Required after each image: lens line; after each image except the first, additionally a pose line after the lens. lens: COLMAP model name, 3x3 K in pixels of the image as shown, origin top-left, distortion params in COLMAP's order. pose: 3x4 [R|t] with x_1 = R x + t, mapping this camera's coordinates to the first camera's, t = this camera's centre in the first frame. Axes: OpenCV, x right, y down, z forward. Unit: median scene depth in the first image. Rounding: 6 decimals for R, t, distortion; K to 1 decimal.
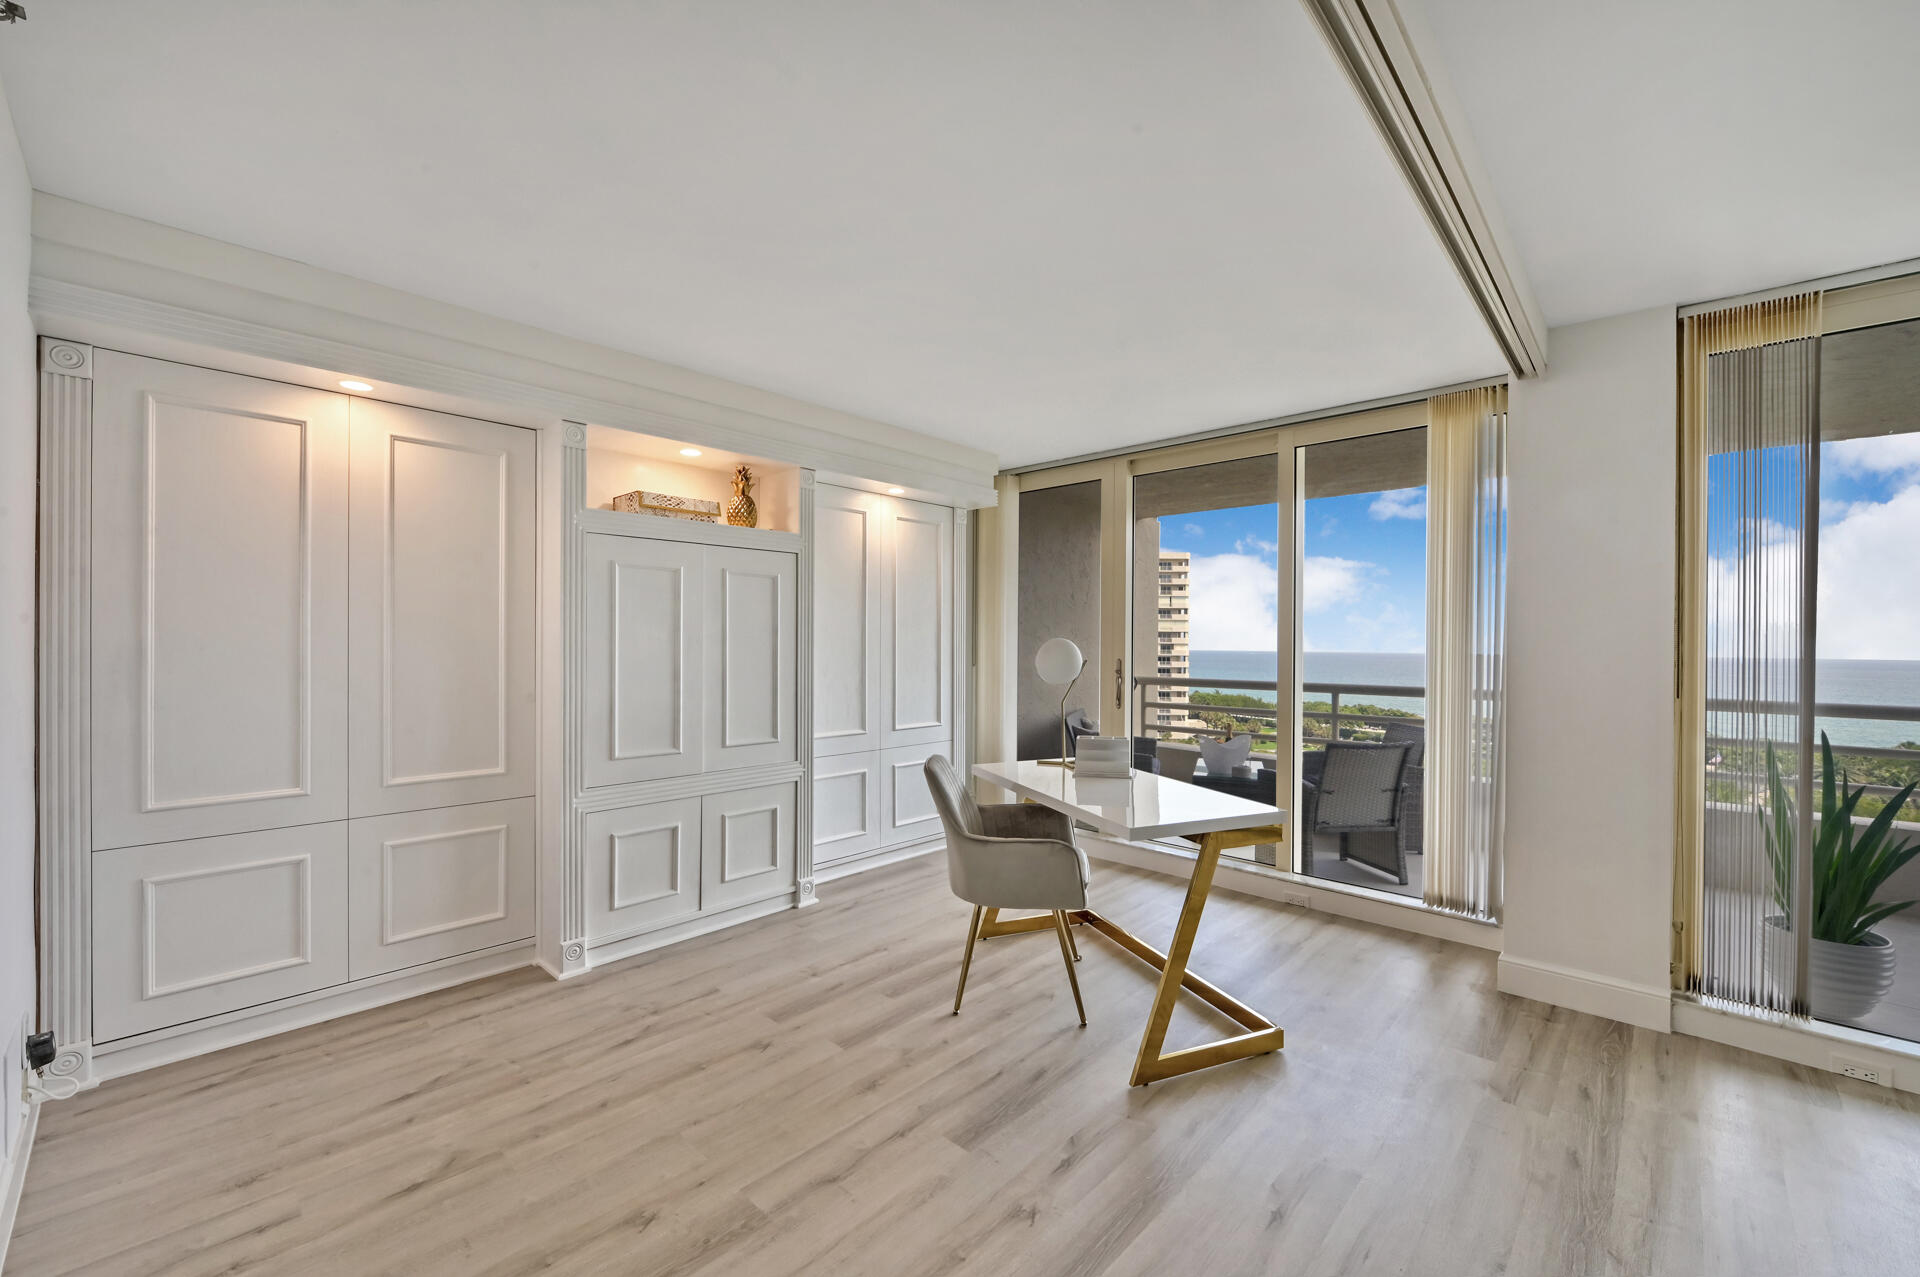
lens RADIAL K [[756.4, 0, 945.1], [0, 756.4, 641.3], [0, 0, 1]] dist [-0.003782, -0.000298]
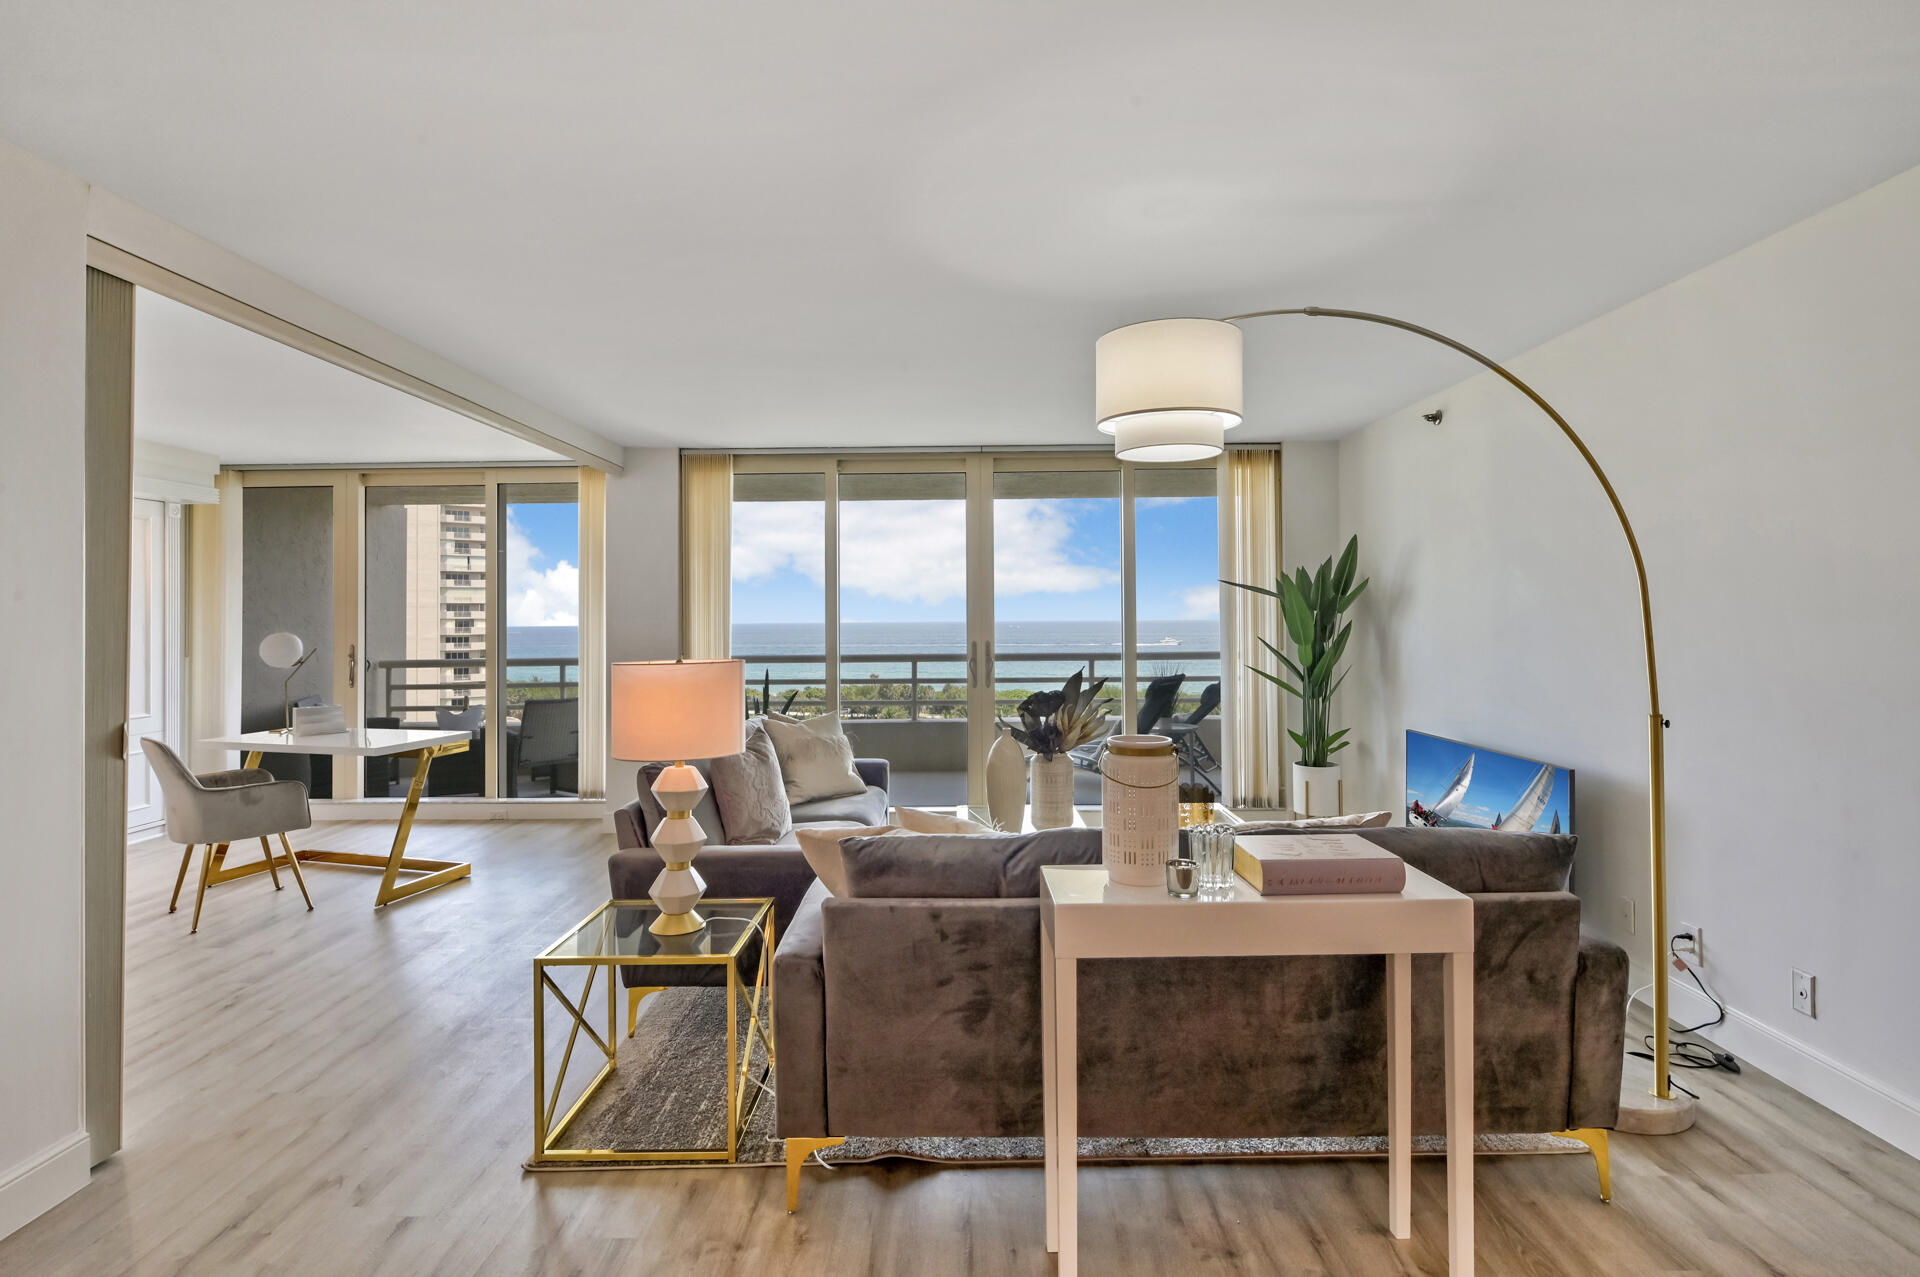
lens RADIAL K [[965.4, 0, 948.7], [0, 965.4, 594.0], [0, 0, 1]] dist [0.003573, 0.000300]
pose [[0.733863, -0.002294, 0.679293, -0.100594], [0.015582, 0.999788, -0.013457, -0.019585], [-0.679119, 0.020460, 0.733743, -0.681957]]
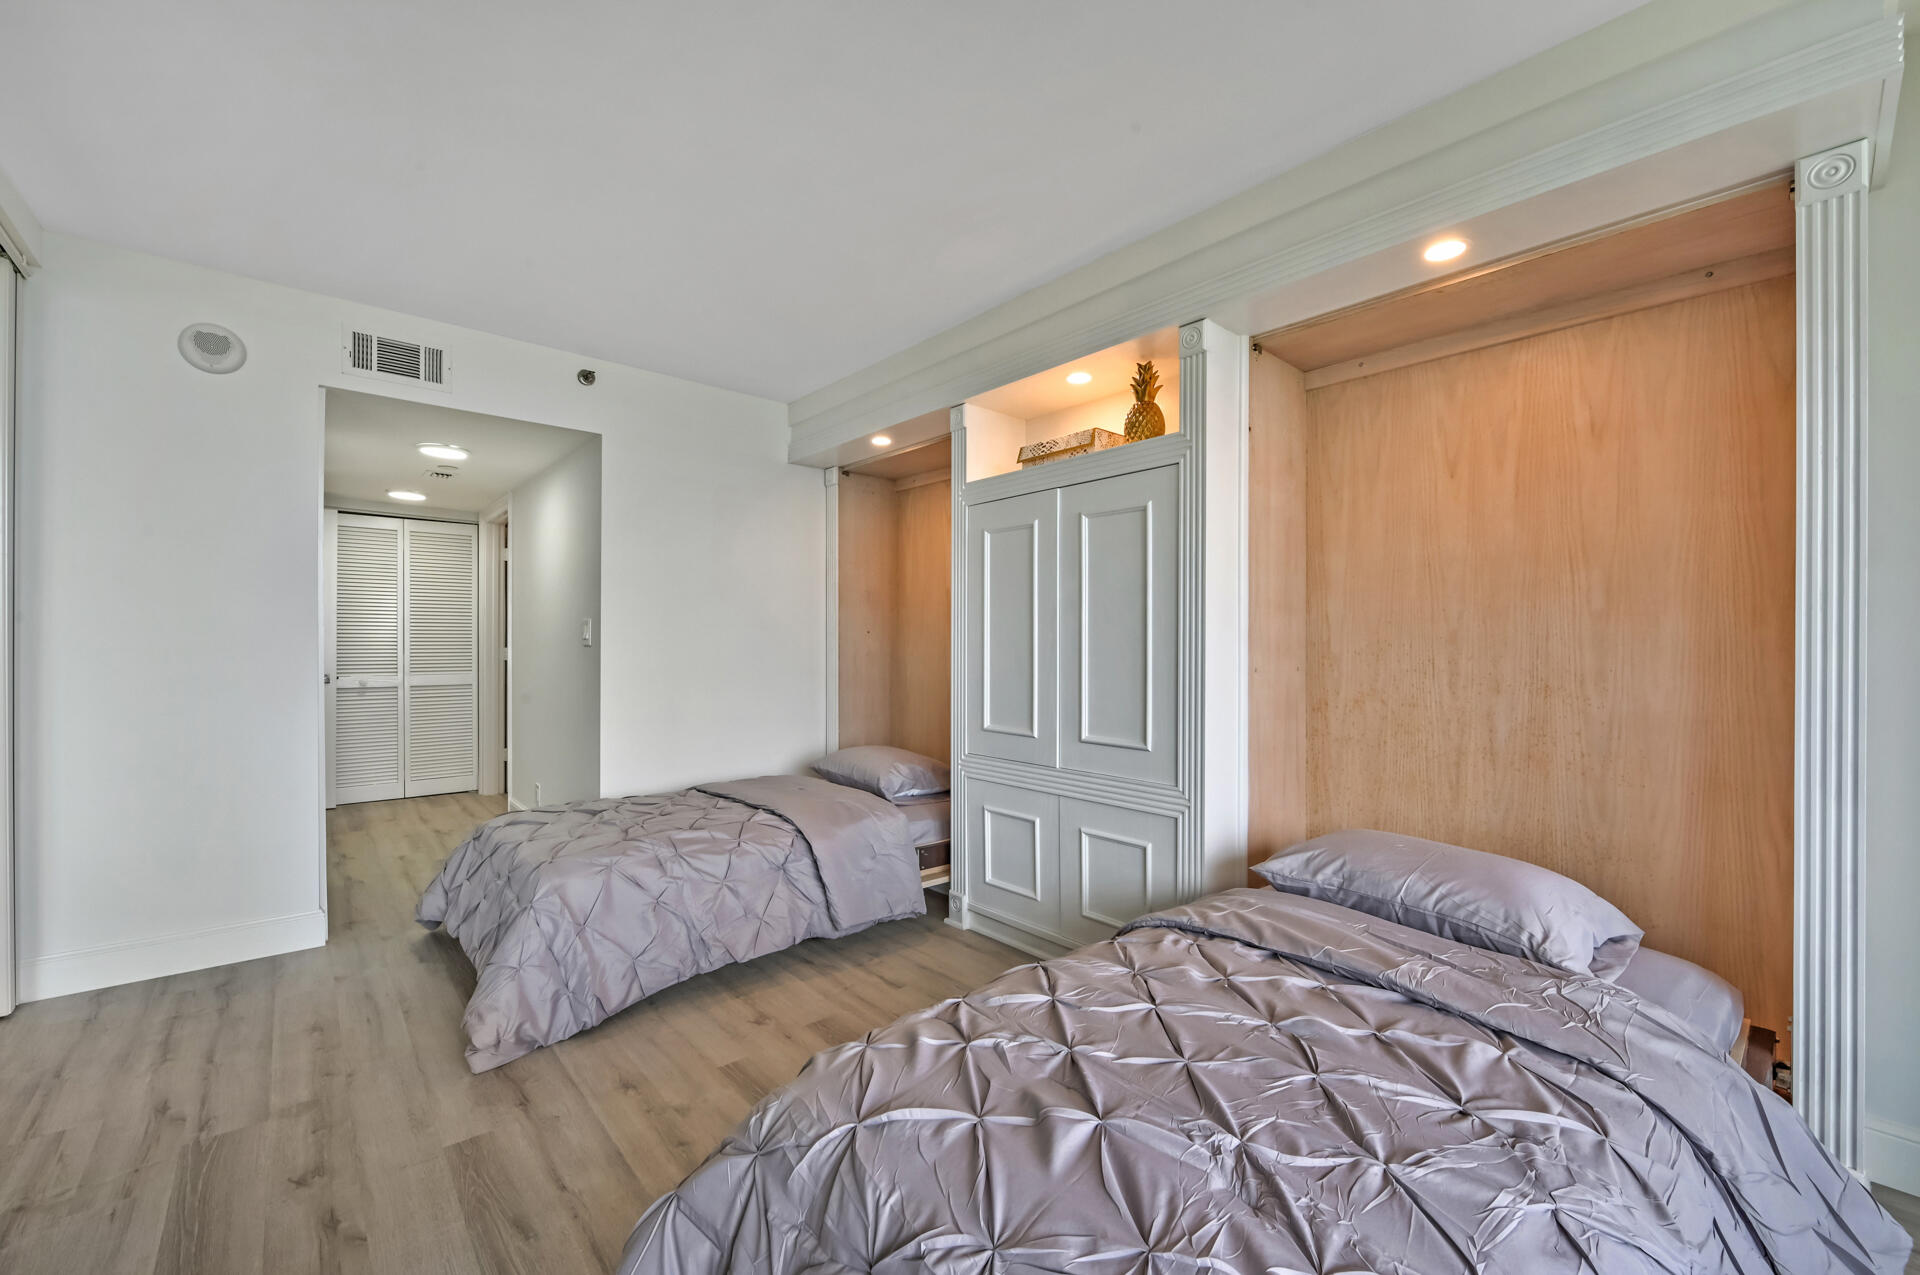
lens RADIAL K [[756.4, 0, 956.3], [0, 756.4, 642.5], [0, 0, 1]] dist [-0.003782, -0.000298]
pose [[-0.075953, -0.011573, -0.997044, 0.372560], [0.000414, 0.999932, -0.011638, 0.037041], [0.997111, -0.001296, -0.075943, 0.706657]]
